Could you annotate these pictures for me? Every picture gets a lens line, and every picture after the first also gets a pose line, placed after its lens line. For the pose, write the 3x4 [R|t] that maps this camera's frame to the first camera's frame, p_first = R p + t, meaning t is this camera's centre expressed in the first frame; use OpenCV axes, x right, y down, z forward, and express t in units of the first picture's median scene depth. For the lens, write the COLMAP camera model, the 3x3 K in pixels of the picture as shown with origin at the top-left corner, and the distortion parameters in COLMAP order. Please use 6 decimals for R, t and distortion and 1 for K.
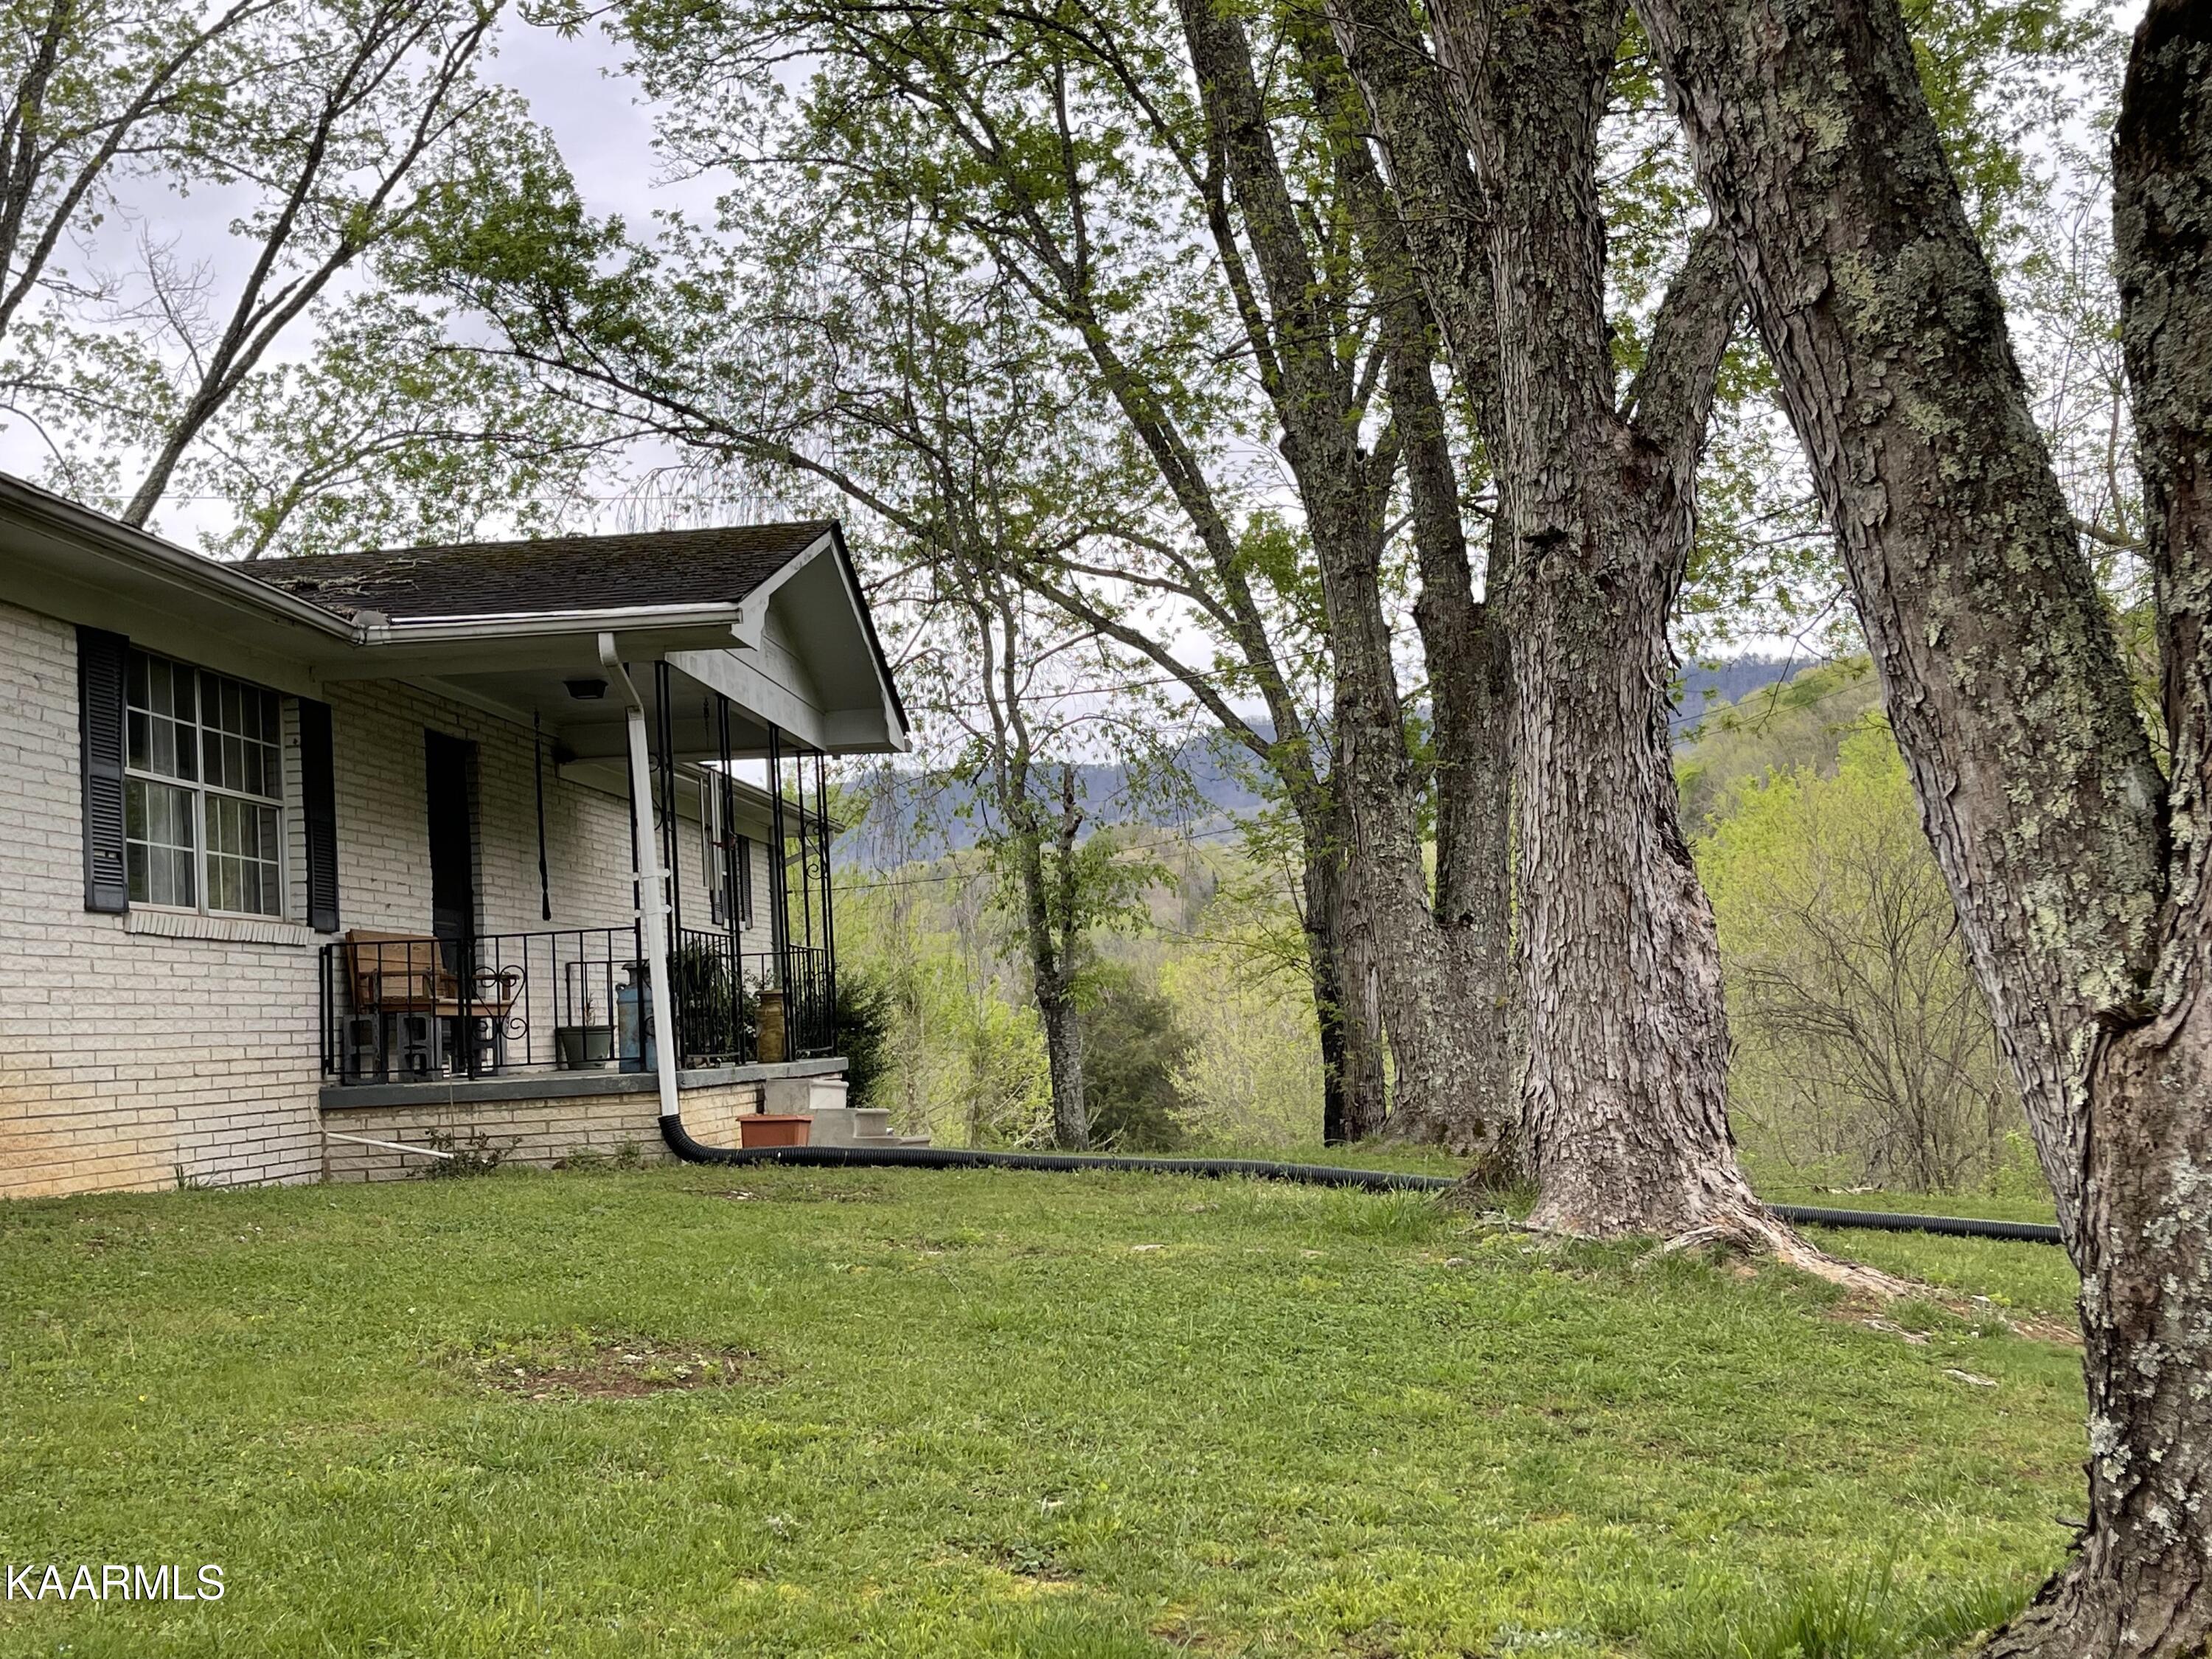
lens RADIAL K [[2545.4, 0, 1109.5], [0, 2545.4, 881.7], [0, 0, 1]] dist [0.012339, -0.413347]
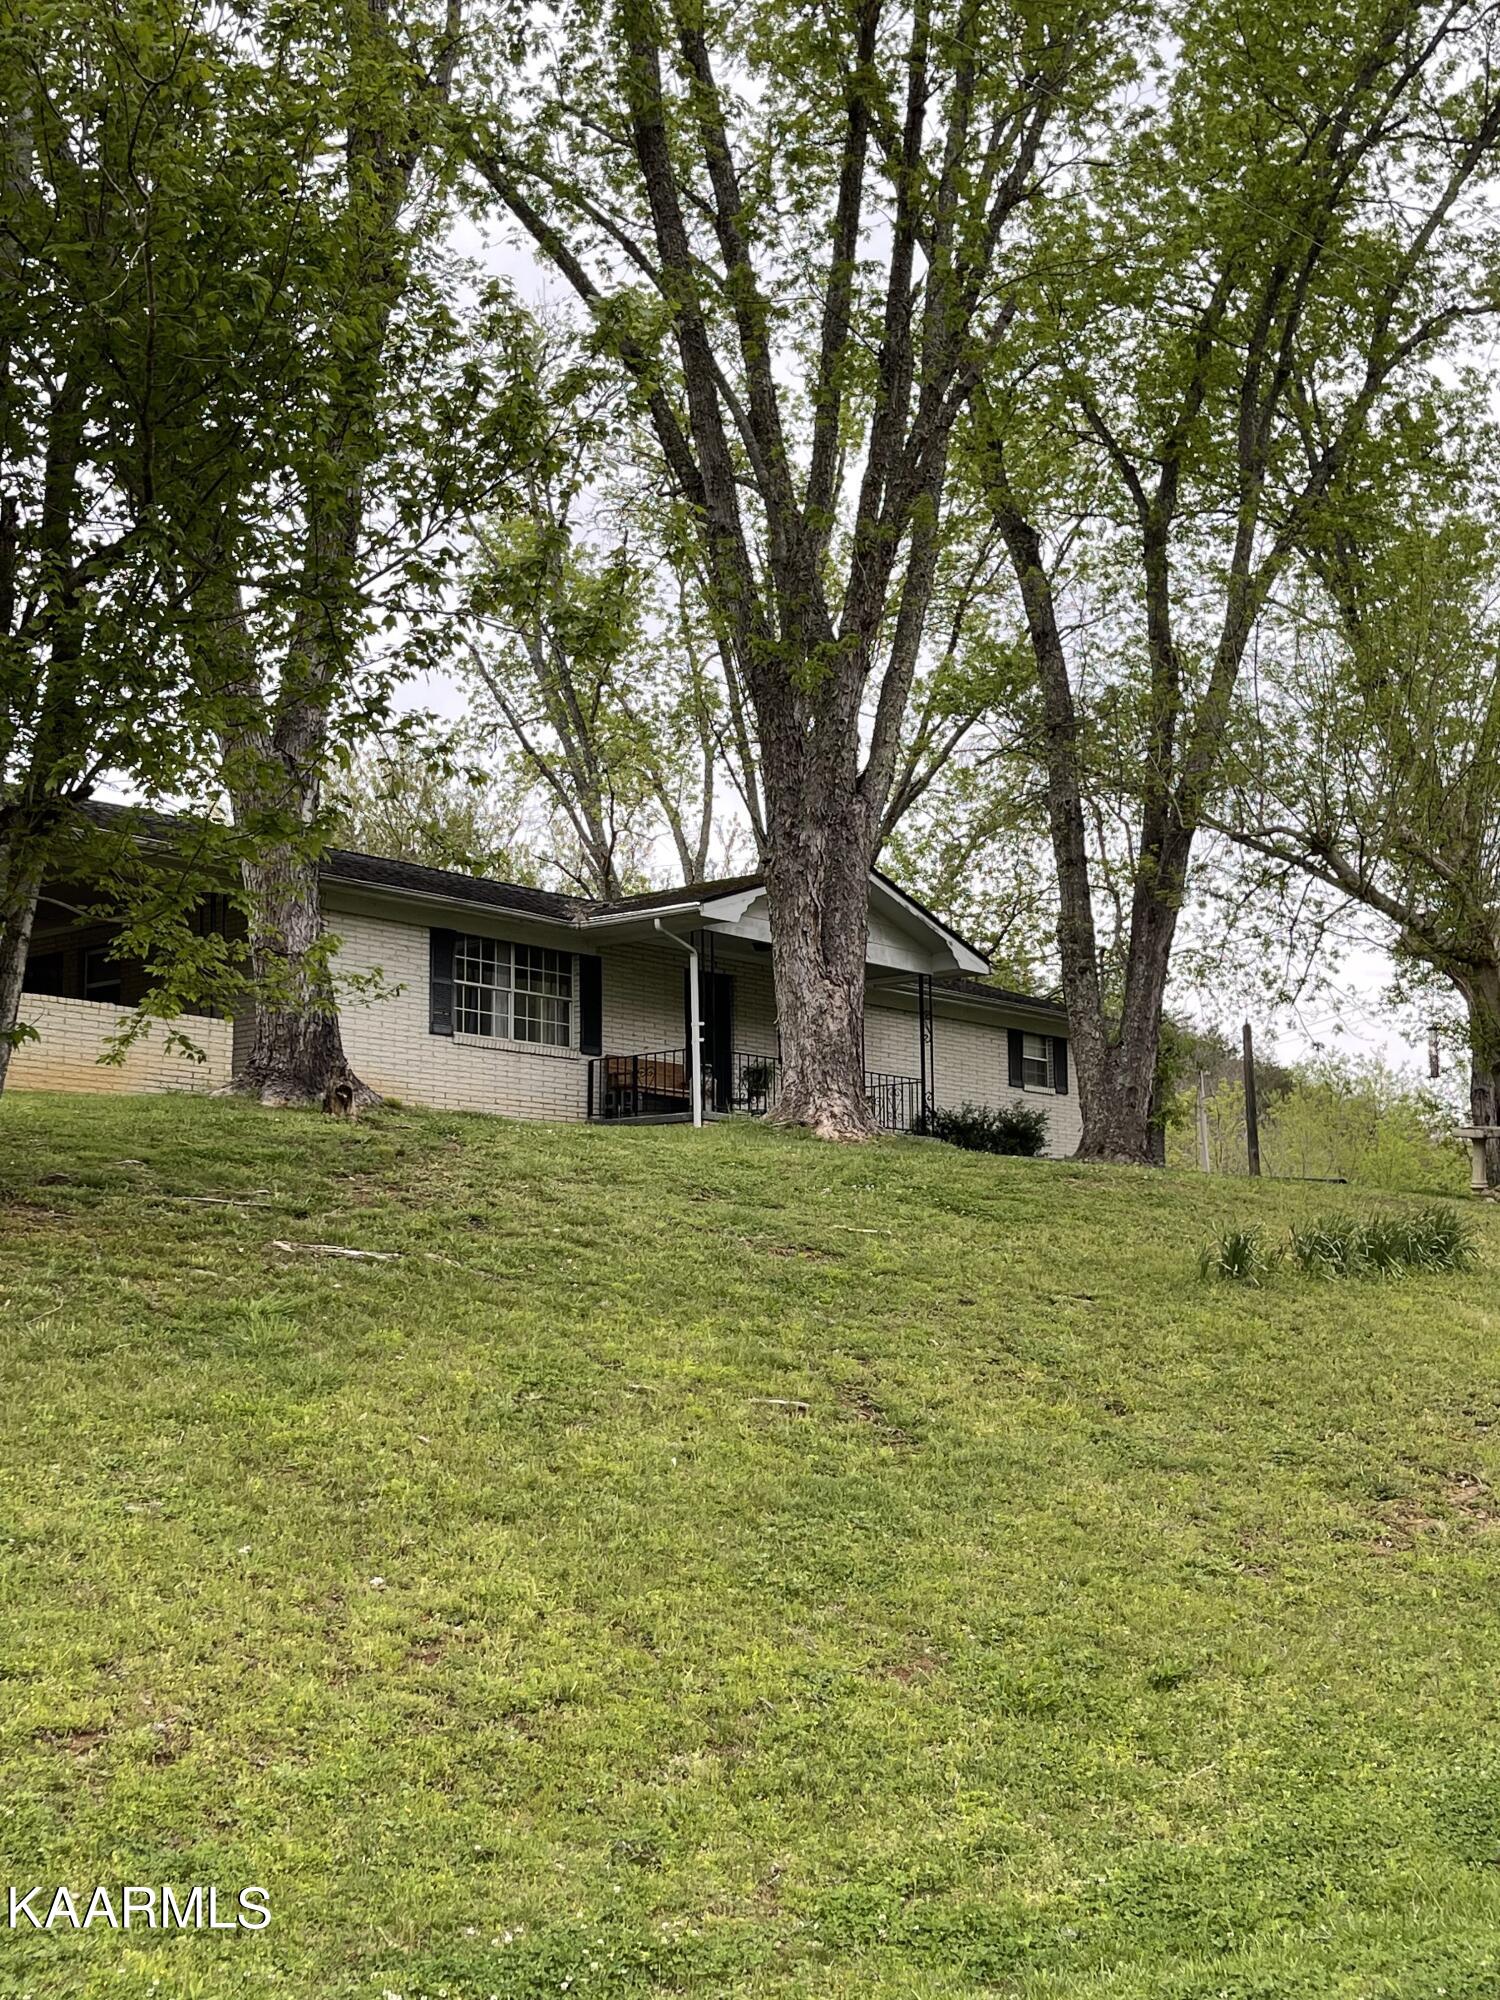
lens RADIAL K [[2509.1, 0, 750.0], [0, 2509.1, 1000.0], [0, 0, 1]] dist [0.286175, 0.001324]
pose [[0.795333, -0.042220, -0.604701, 1.176779], [-0.005388, 0.997040, -0.076700, 0.142771], [0.606149, 0.064261, 0.792751, -0.721029]]
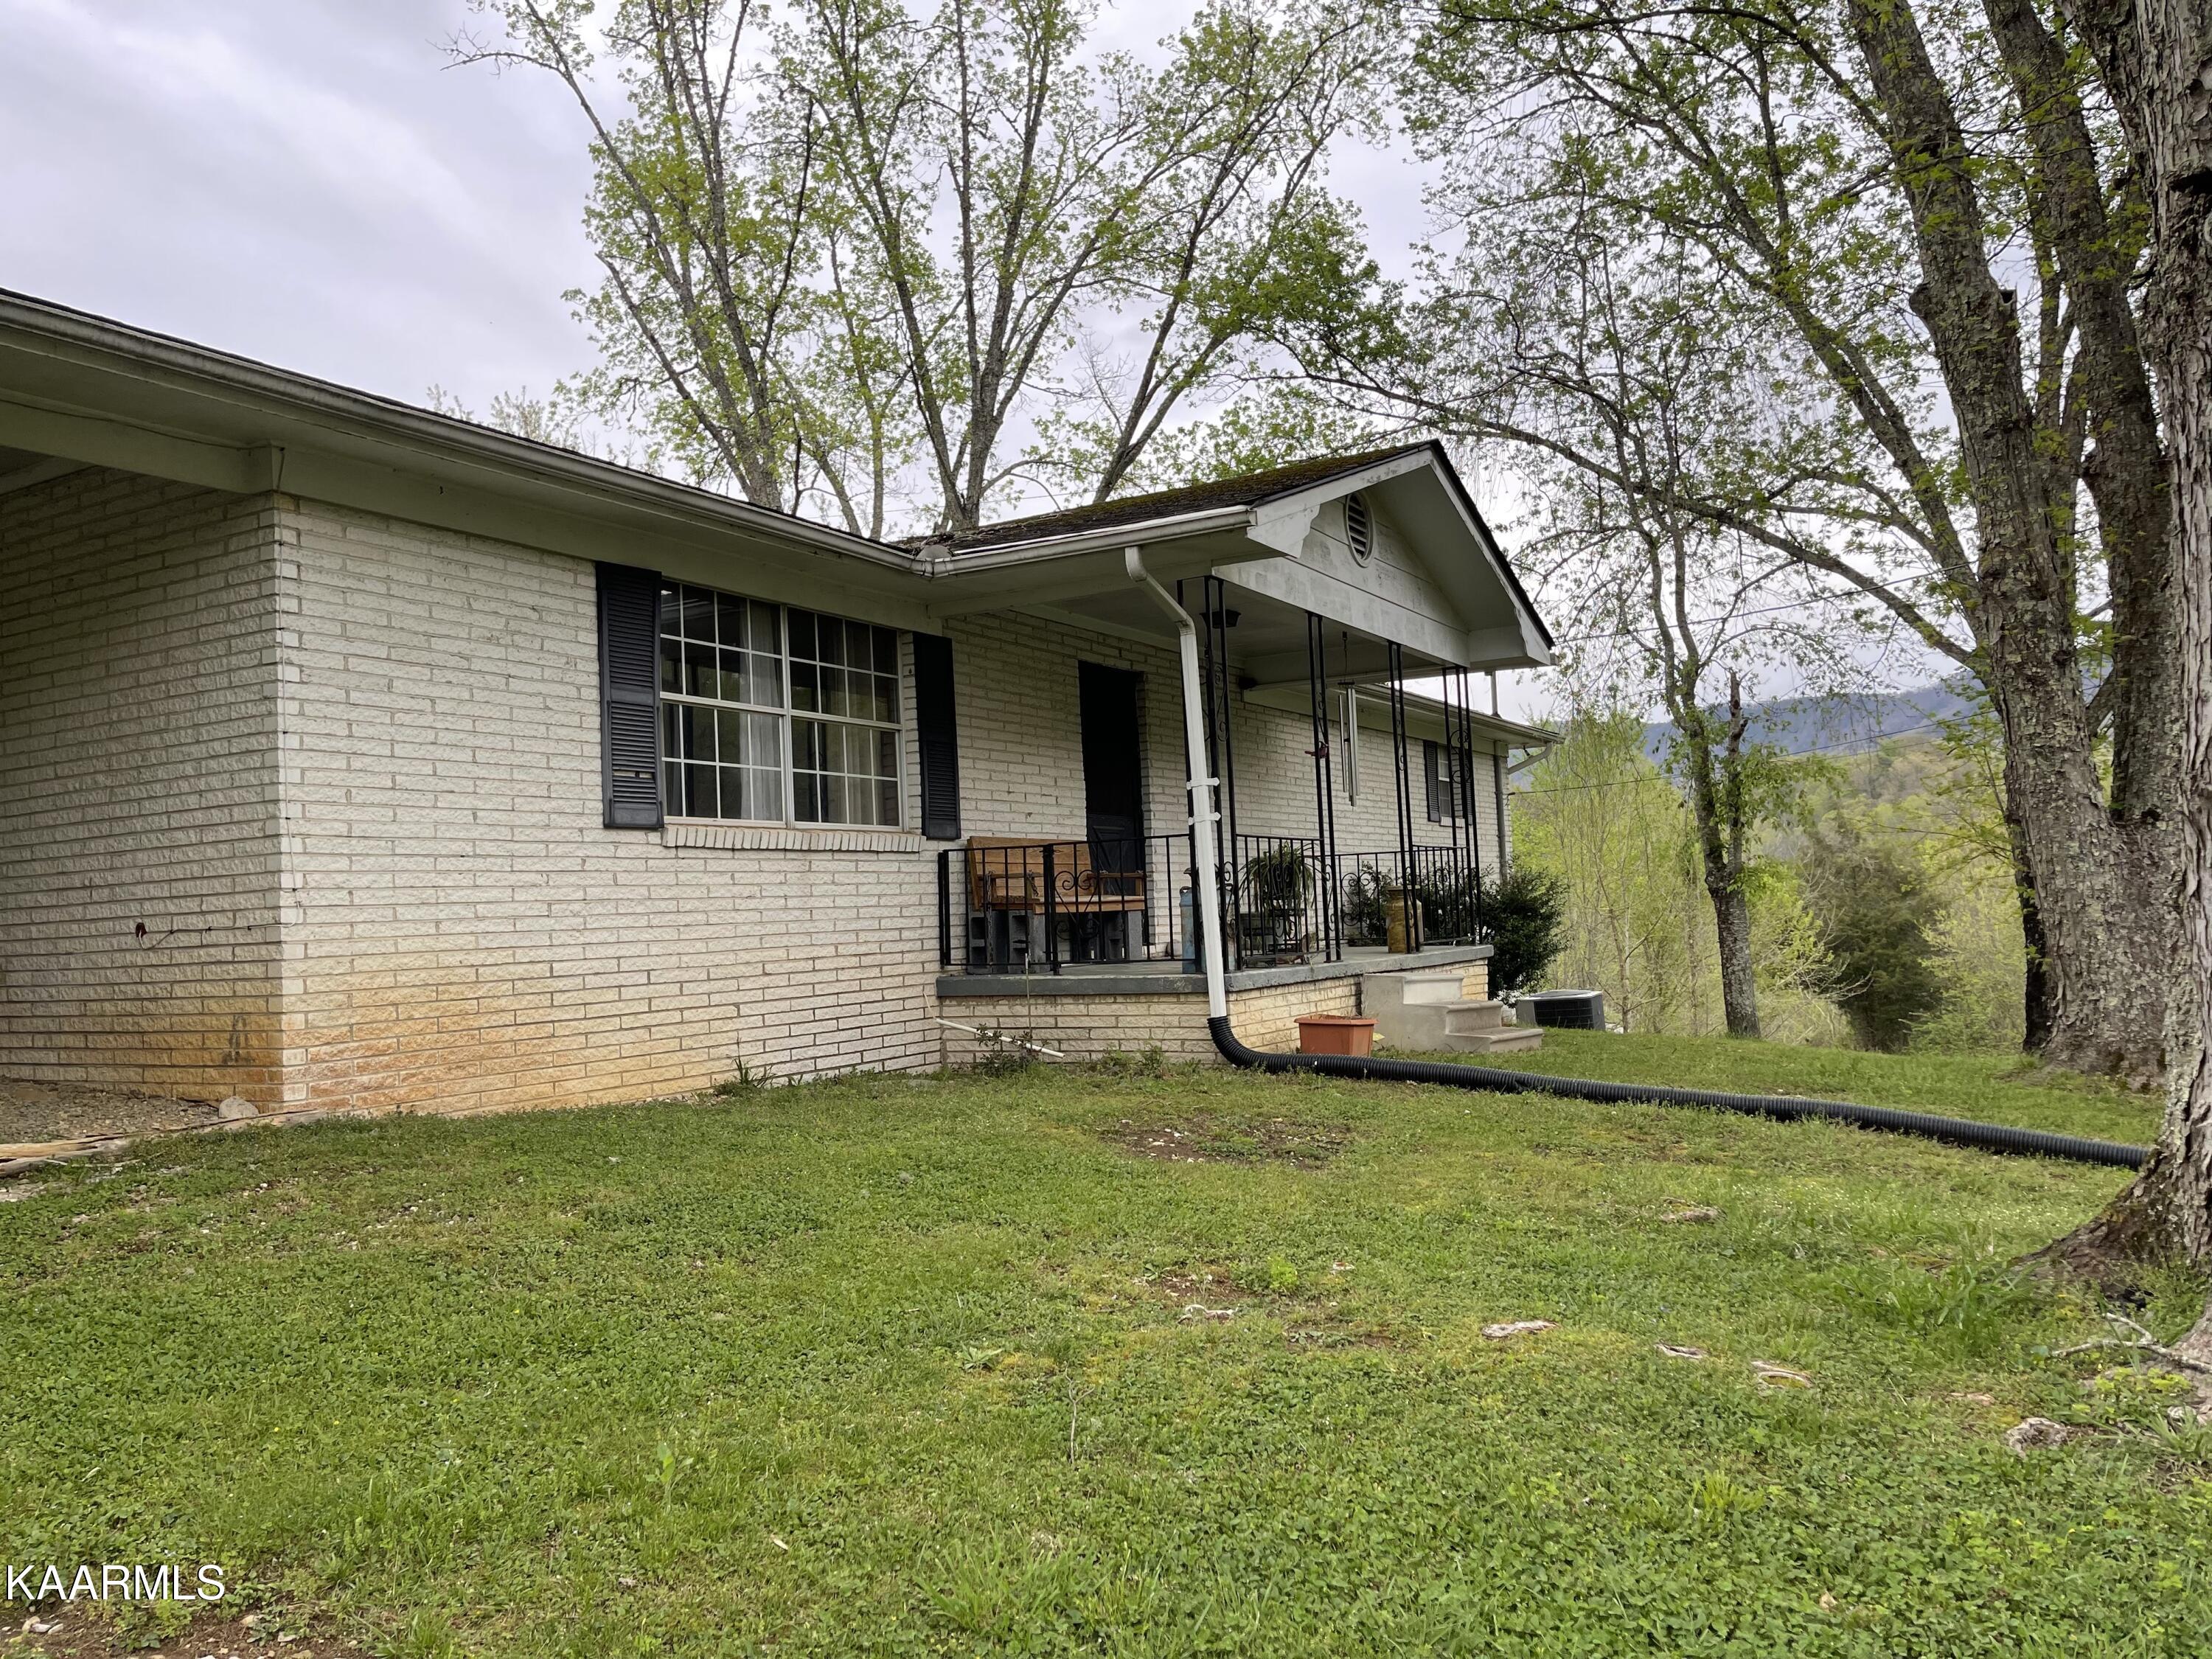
lens RADIAL K [[1614.4, 0, 1106.0], [0, 1614.4, 829.5], [0, 0, 1]] dist [0.064413, -0.109872]
pose [[0.897209, -0.006337, -0.441561, 0.072824], [0.017896, 0.999597, 0.022015, 0.000757], [0.441244, -0.027654, 0.896961, 0.381842]]
